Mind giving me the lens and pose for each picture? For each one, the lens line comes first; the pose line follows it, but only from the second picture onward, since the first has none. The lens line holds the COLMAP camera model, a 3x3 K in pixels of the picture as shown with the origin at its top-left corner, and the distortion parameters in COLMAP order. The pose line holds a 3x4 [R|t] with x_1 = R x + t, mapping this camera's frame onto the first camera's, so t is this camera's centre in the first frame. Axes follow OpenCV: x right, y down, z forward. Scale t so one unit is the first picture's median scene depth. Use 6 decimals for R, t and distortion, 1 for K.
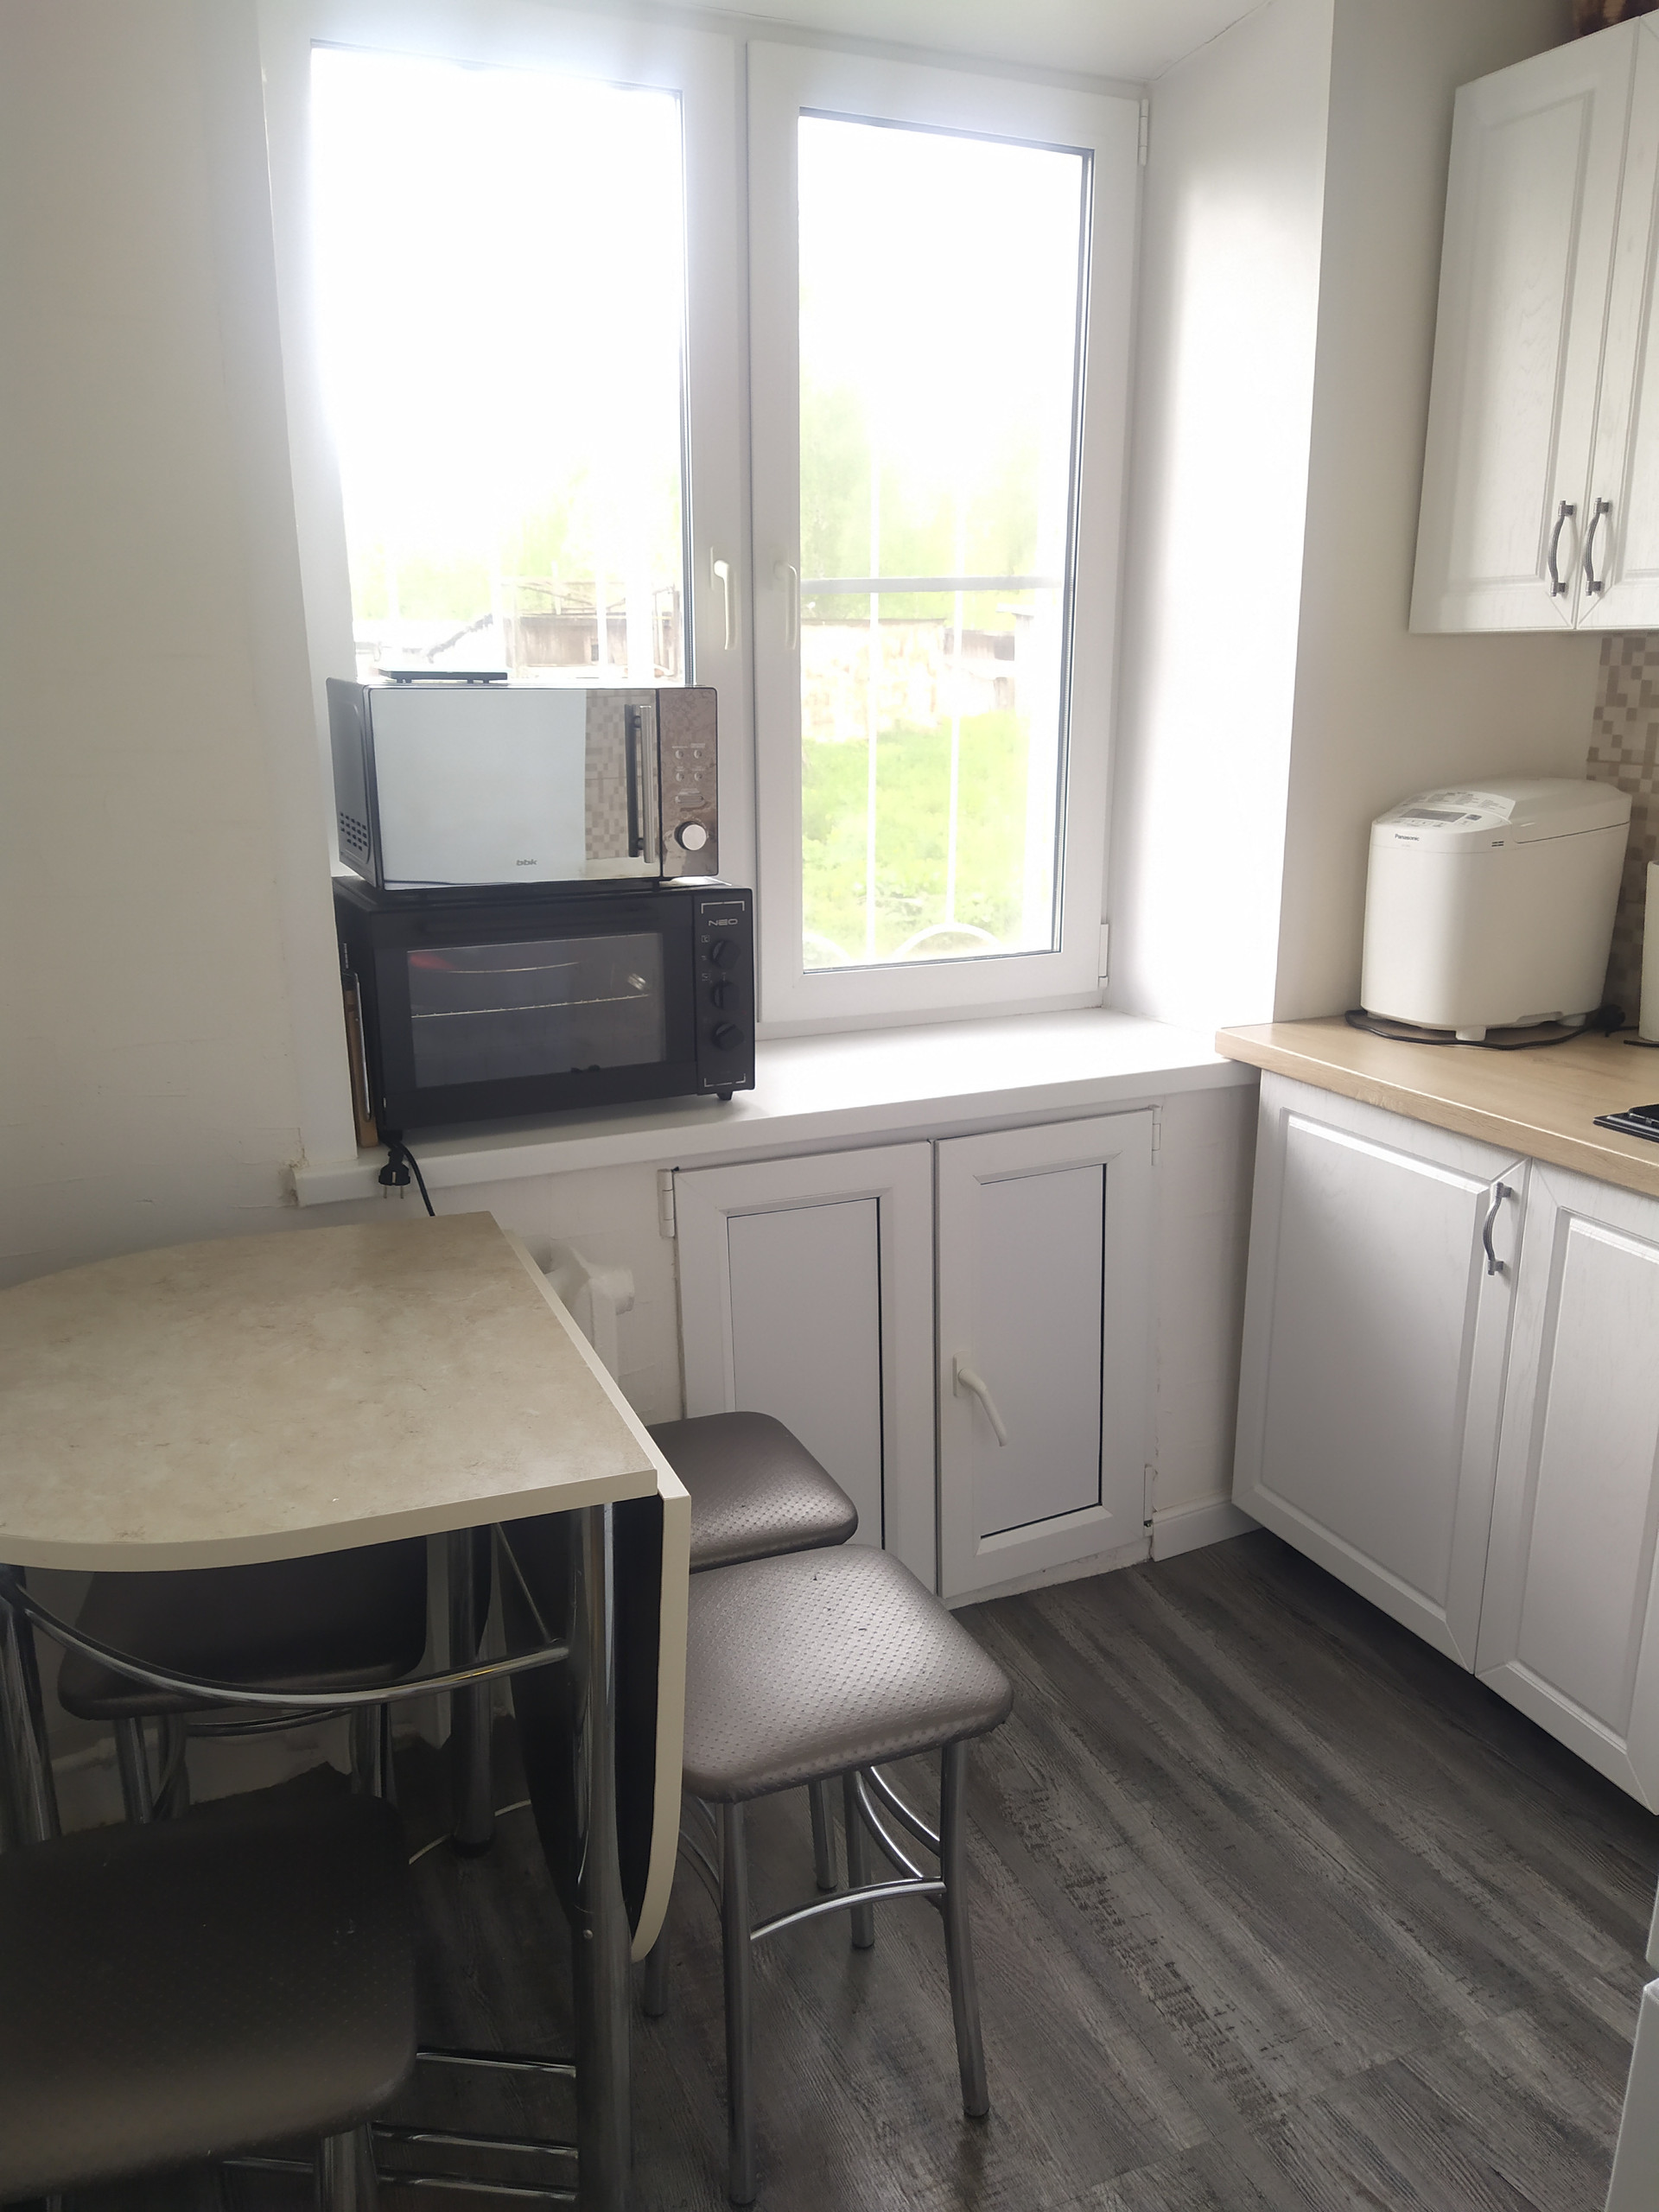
lens RADIAL K [[1624.0, 0, 830.9], [0, 1624.0, 1133.6], [0, 0, 1]] dist [0.052330, -0.075037]
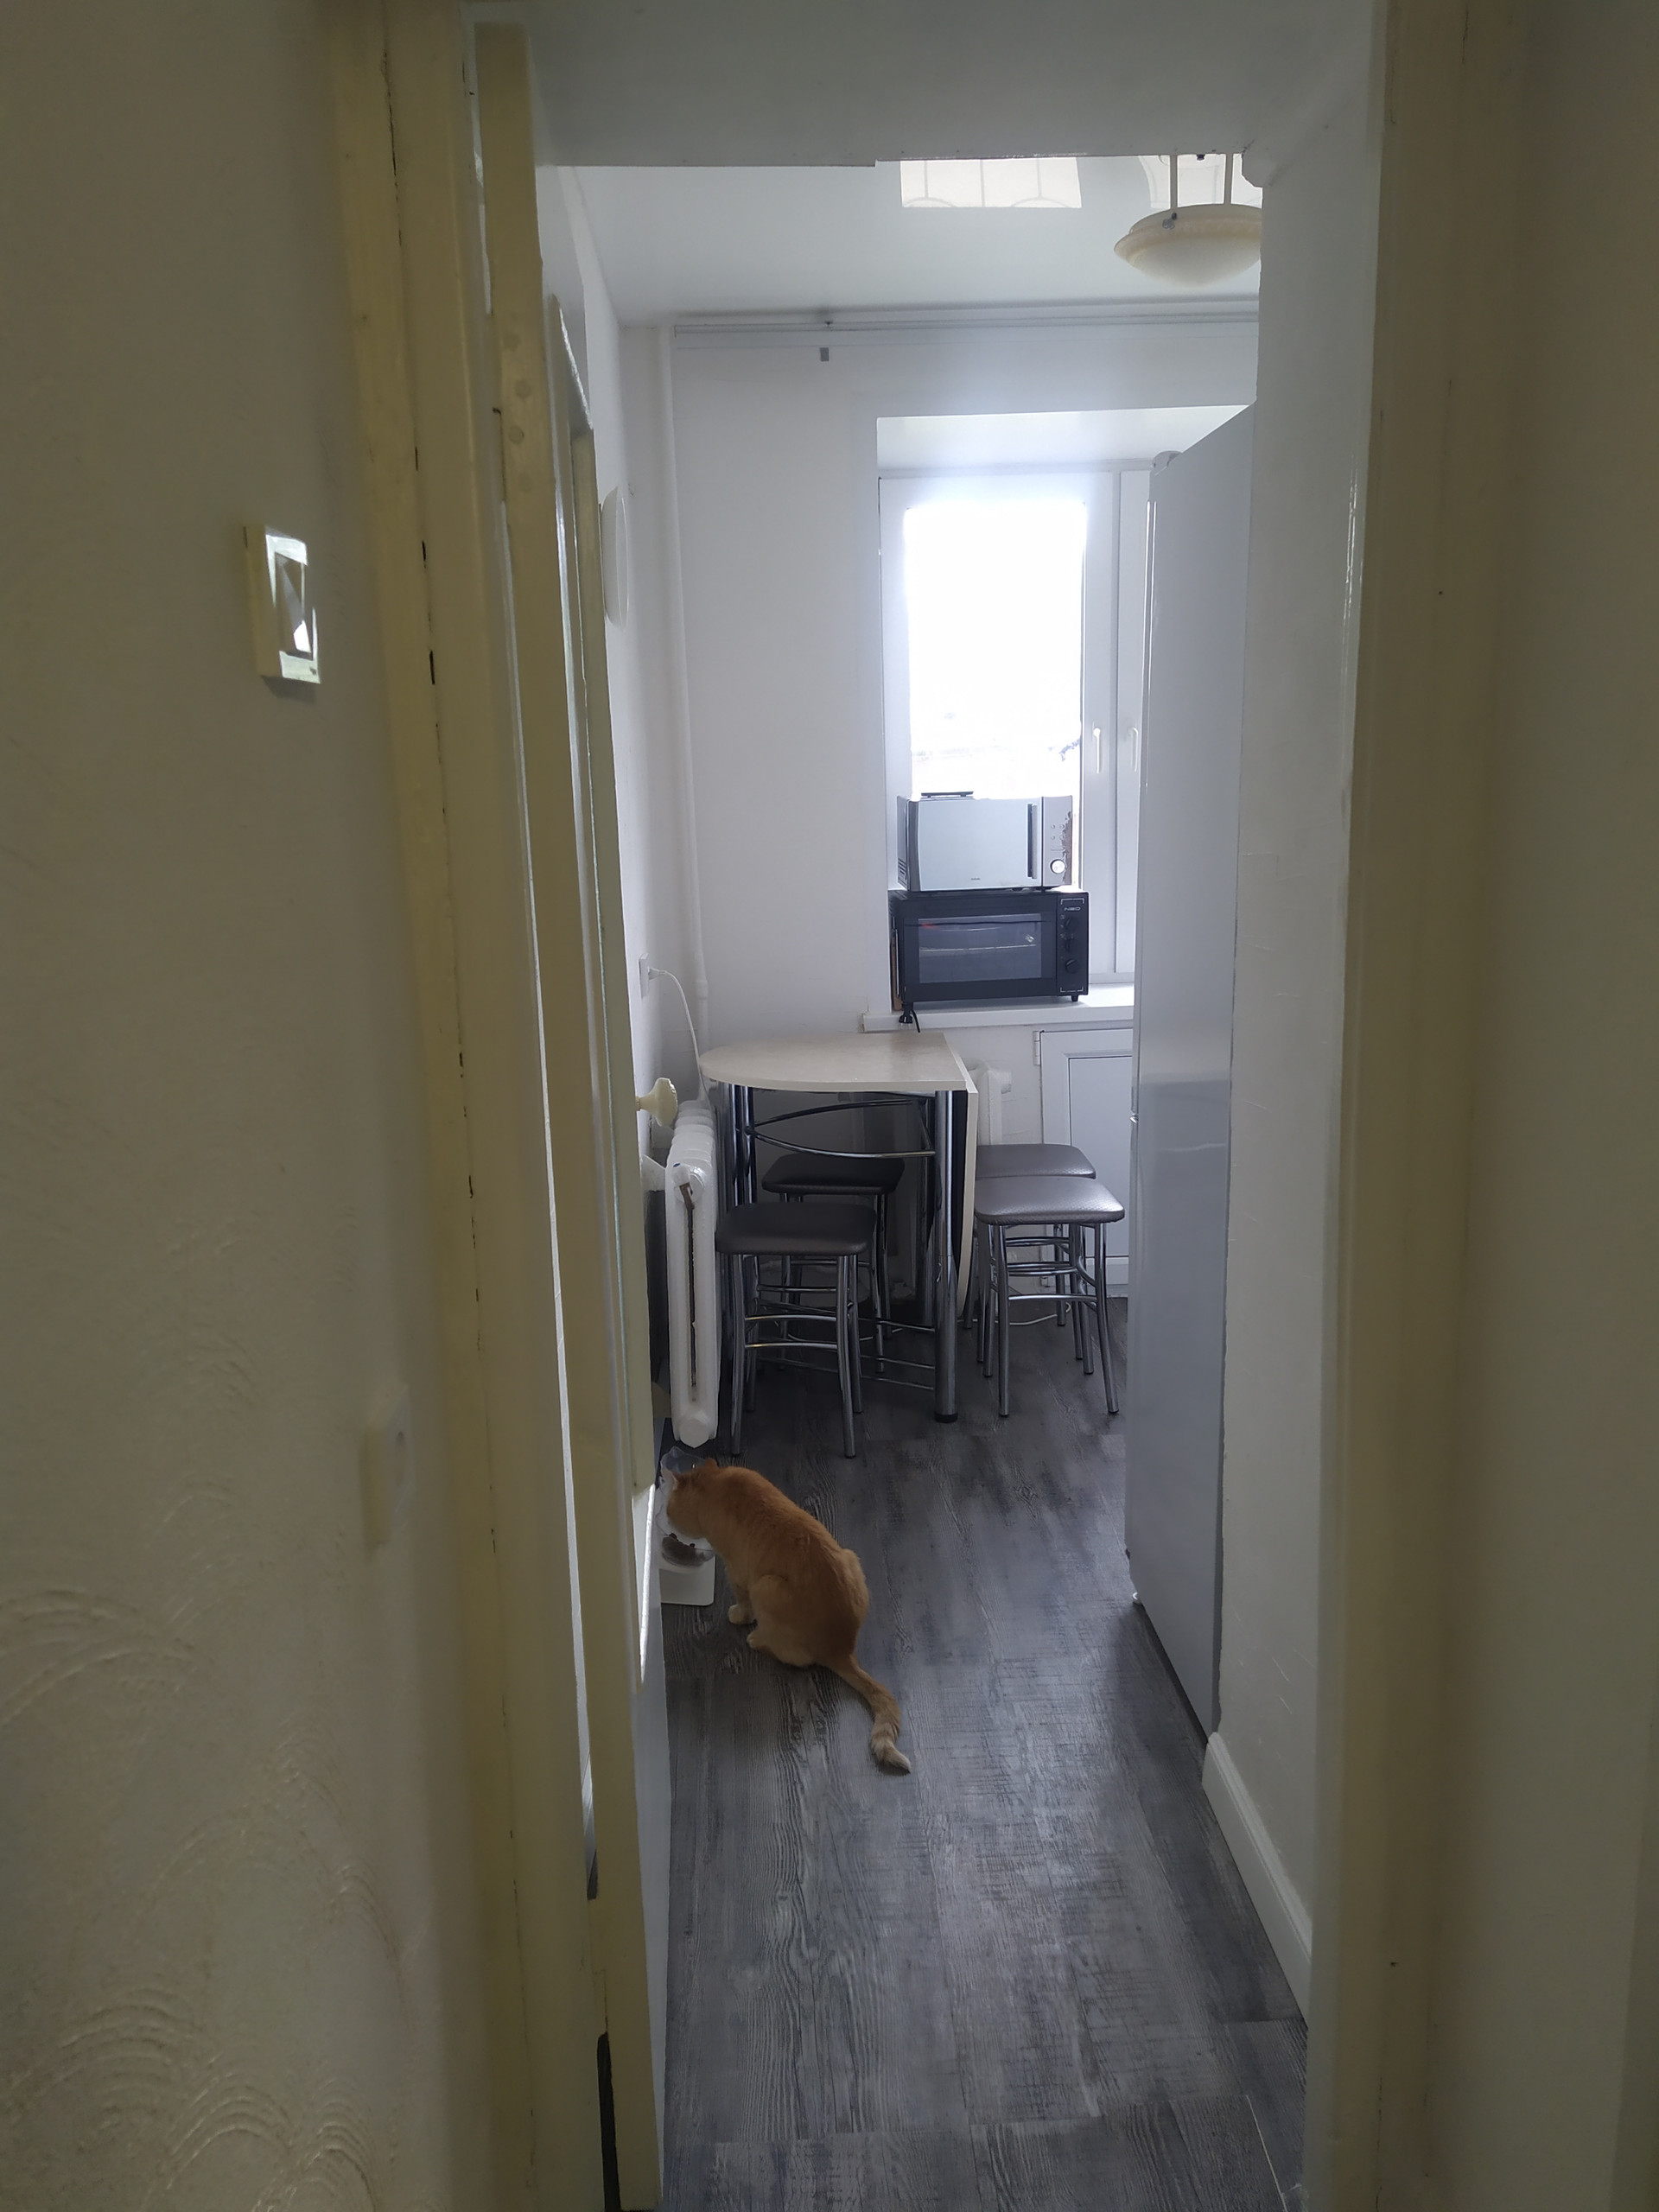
lens RADIAL K [[1624.0, 0, 830.9], [0, 1624.0, 1133.6], [0, 0, 1]] dist [0.052330, -0.075037]
pose [[0.930090, 0.051563, -0.363694, 0.412707], [-0.068764, 0.997036, -0.034497, 0.243195], [0.360837, 0.057095, 0.930880, -0.995029]]
